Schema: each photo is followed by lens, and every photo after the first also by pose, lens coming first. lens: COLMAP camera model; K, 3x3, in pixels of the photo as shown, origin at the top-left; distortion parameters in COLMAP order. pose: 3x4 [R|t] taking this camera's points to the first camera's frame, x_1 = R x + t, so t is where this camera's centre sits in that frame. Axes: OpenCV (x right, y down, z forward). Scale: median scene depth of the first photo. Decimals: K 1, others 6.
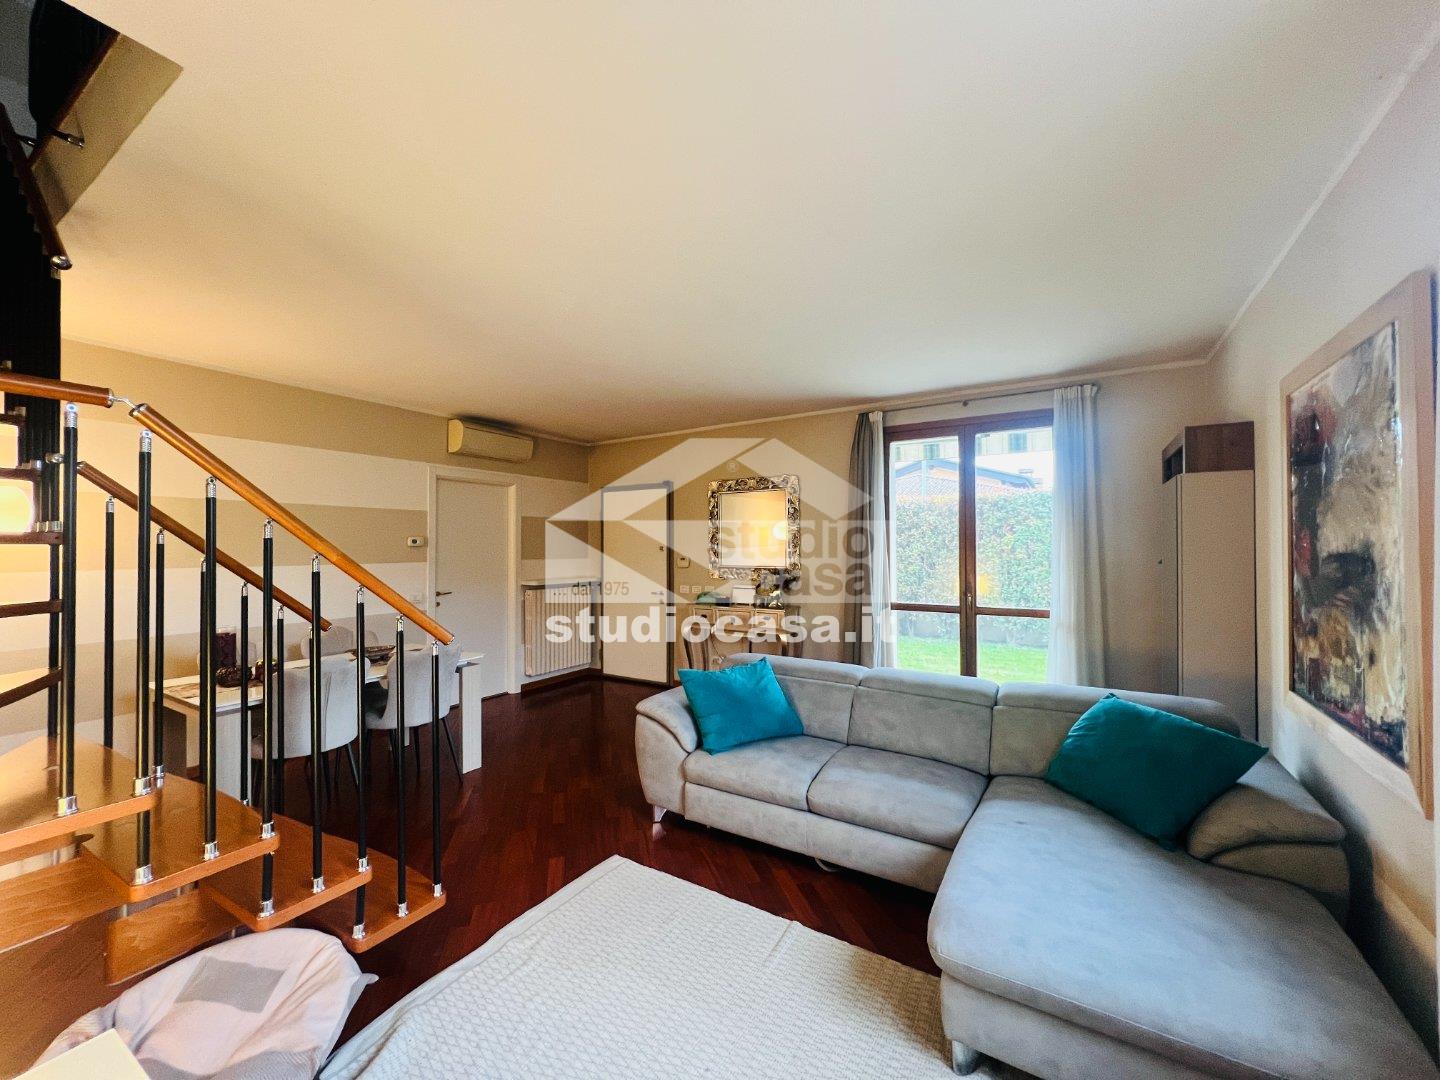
lens RADIAL K [[579.2, 0, 720.0], [0, 579.2, 540.0], [0, 0, 1]] dist [0.001789, 0.000832]
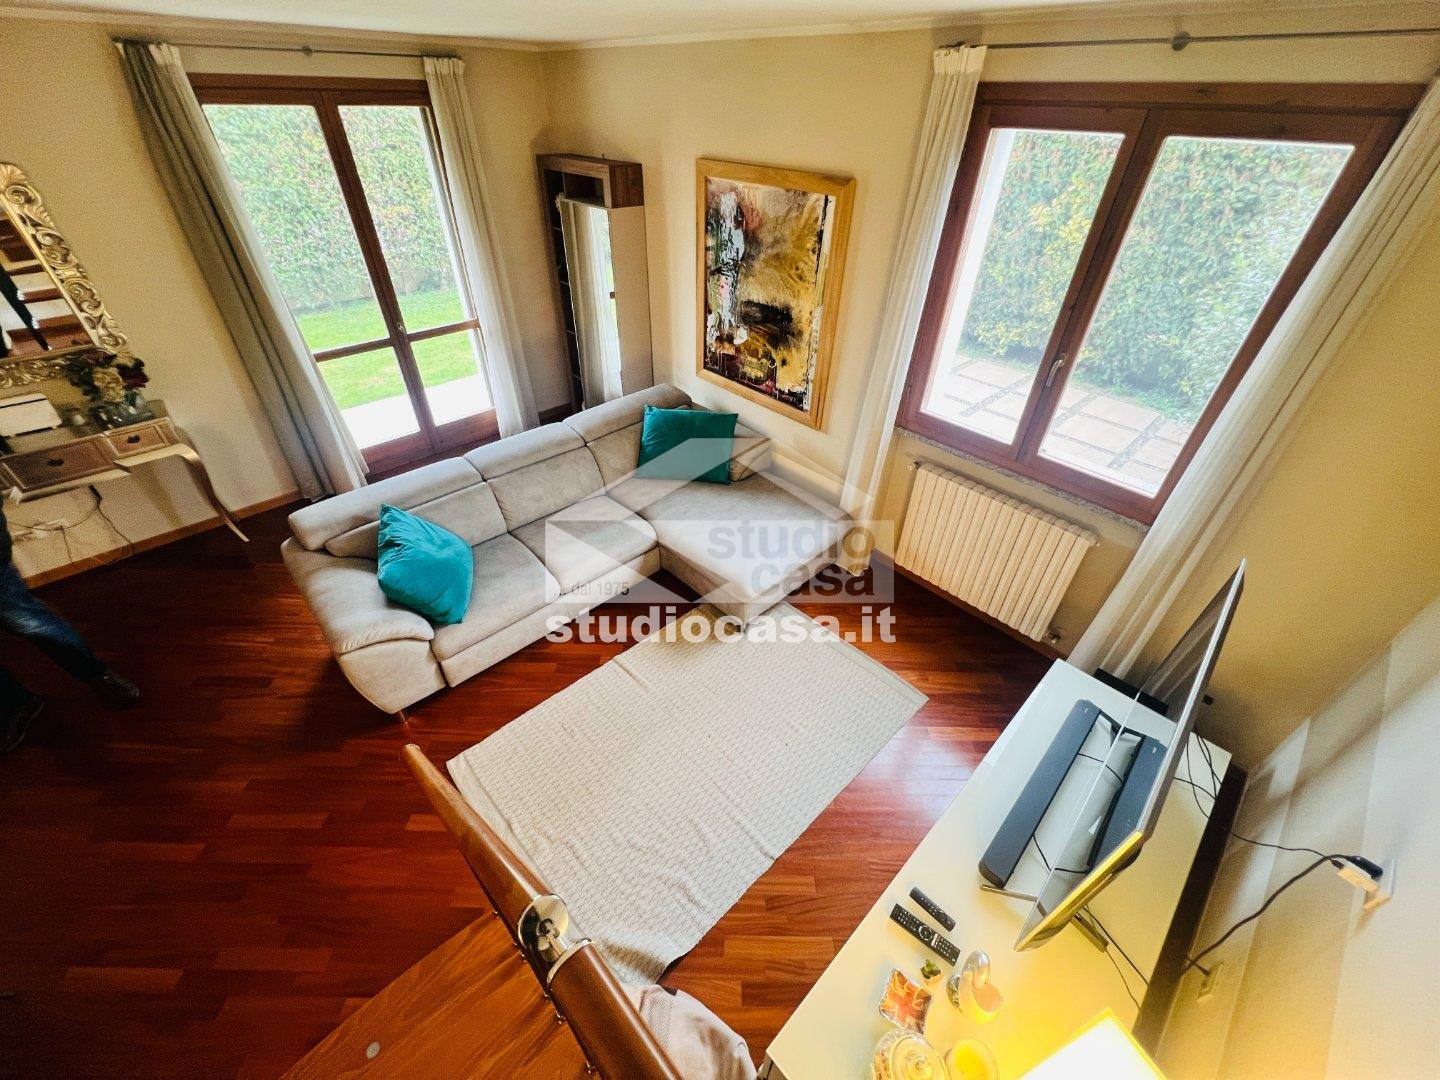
lens RADIAL K [[579.2, 0, 720.0], [0, 579.2, 540.0], [0, 0, 1]] dist [0.001789, 0.000832]
pose [[0.252639, -0.580376, 0.774169, -0.570939], [-0.033308, 0.794433, 0.606437, -0.333804], [-0.966987, -0.178995, 0.181374, 0.435287]]
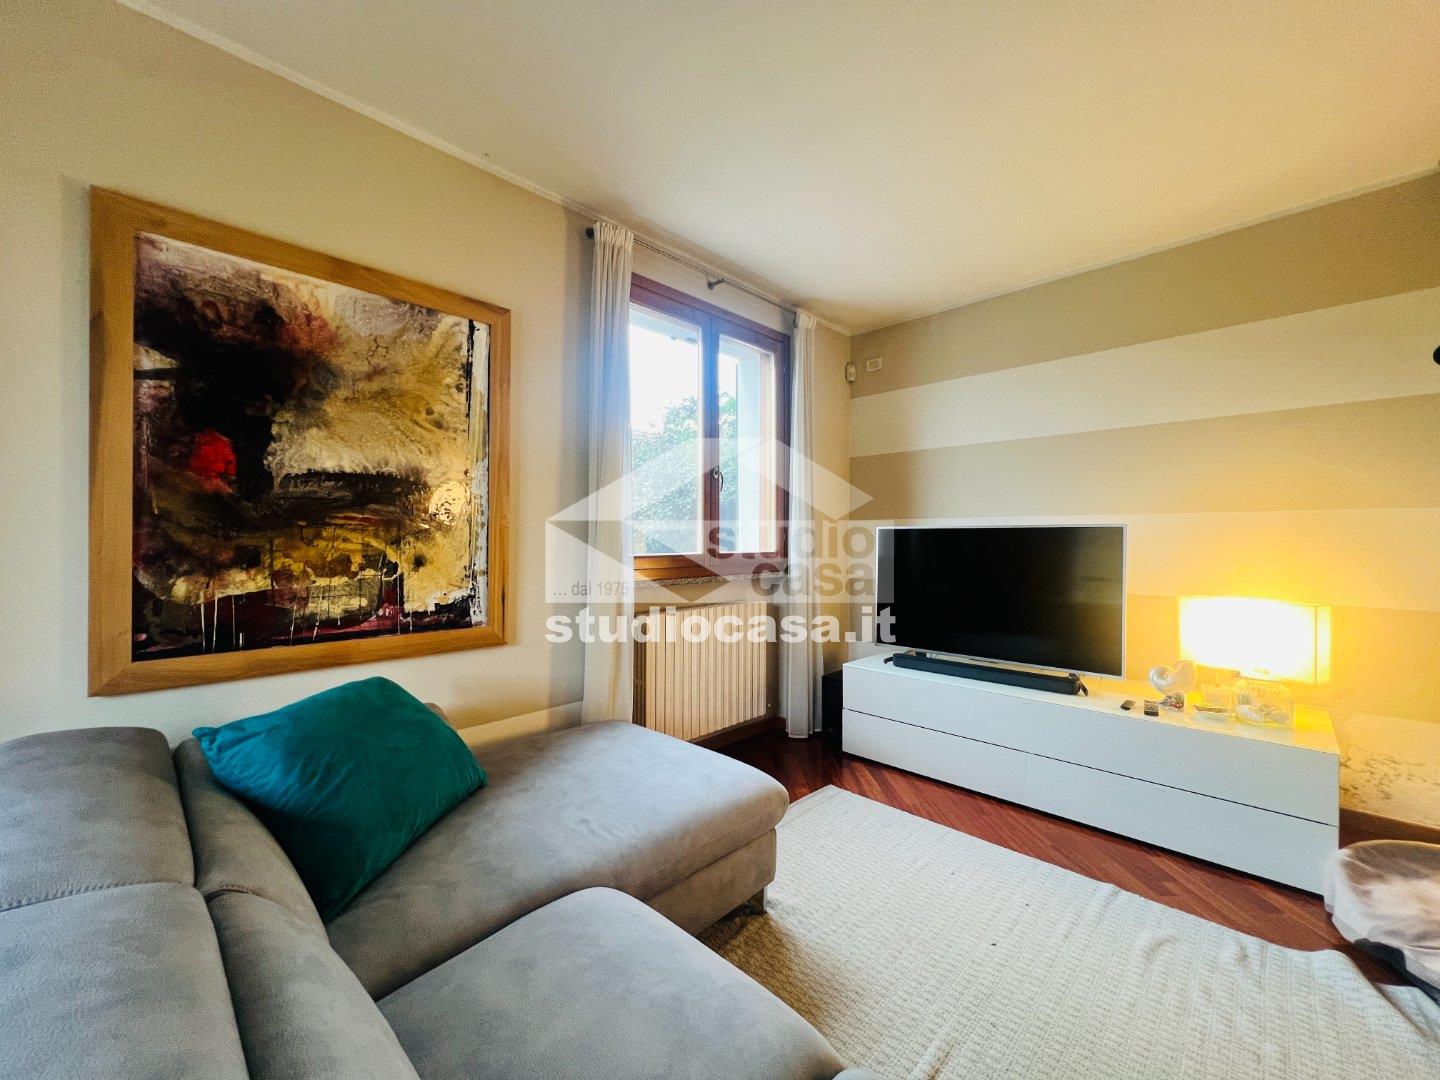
lens RADIAL K [[579.2, 0, 720.0], [0, 579.2, 540.0], [0, 0, 1]] dist [0.001789, 0.000832]
pose [[-0.975987, 0.004769, 0.217777, 0.135787], [0.002911, 0.999957, -0.008852, 0.101715], [-0.217810, -0.008005, -0.975958, 1.237660]]
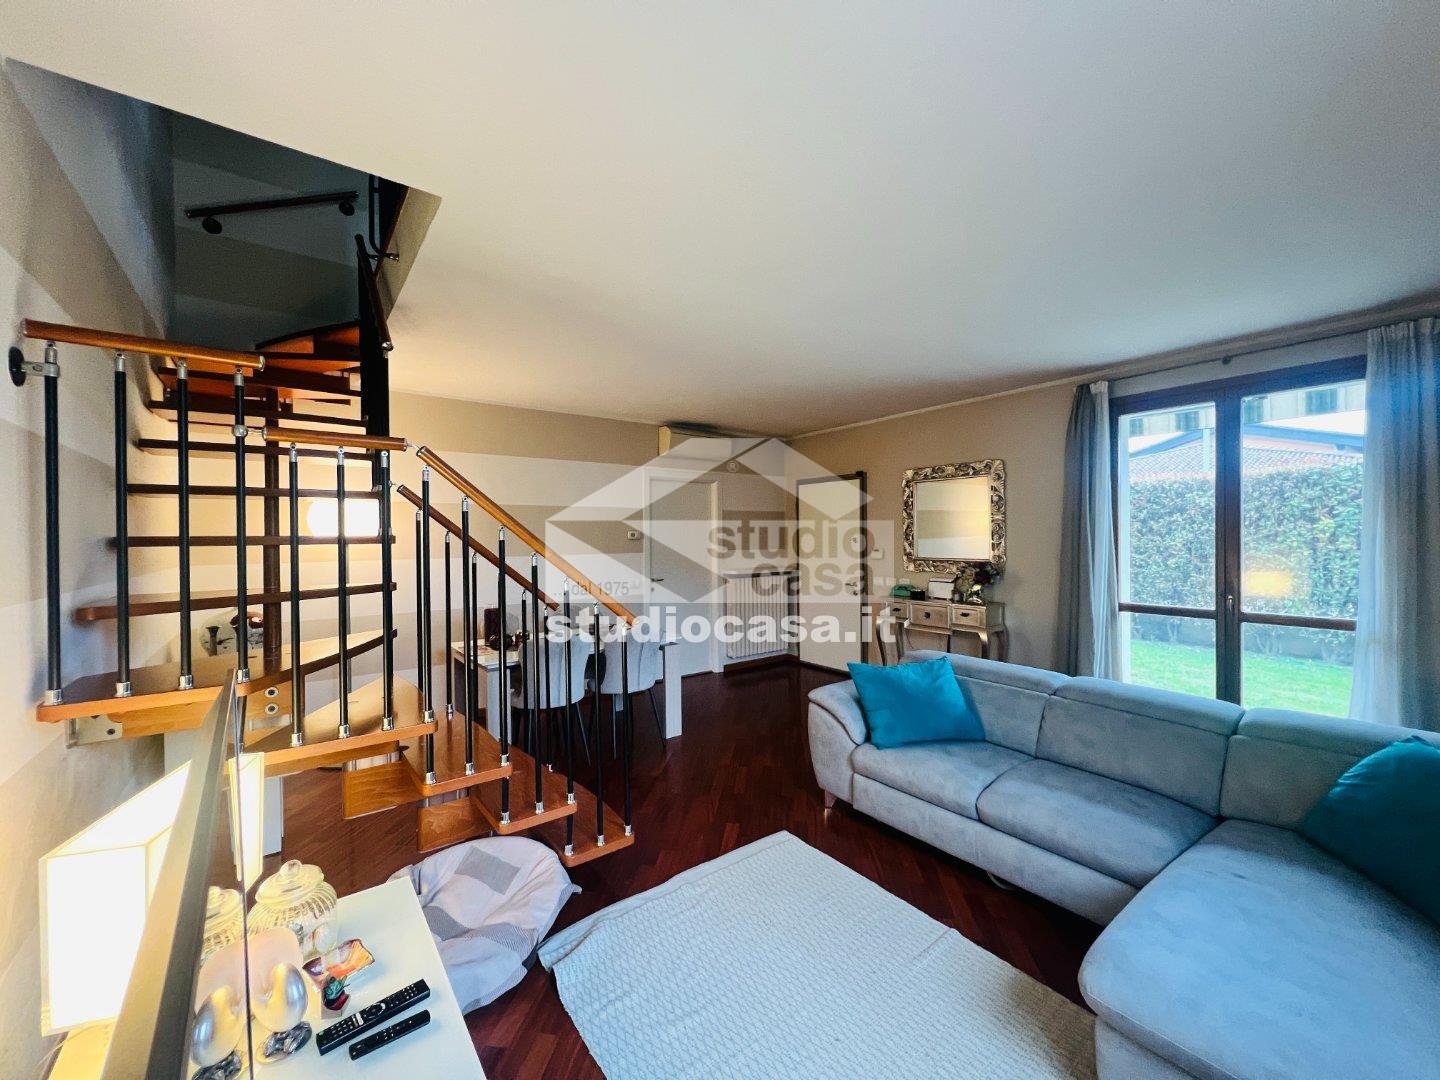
lens RADIAL K [[579.2, 0, 720.0], [0, 579.2, 540.0], [0, 0, 1]] dist [0.001789, 0.000832]
pose [[0.932192, -0.002807, -0.361952, 0.092546], [0.010440, 0.999762, 0.019135, -0.013584], [0.361813, -0.021616, 0.932000, -0.026889]]
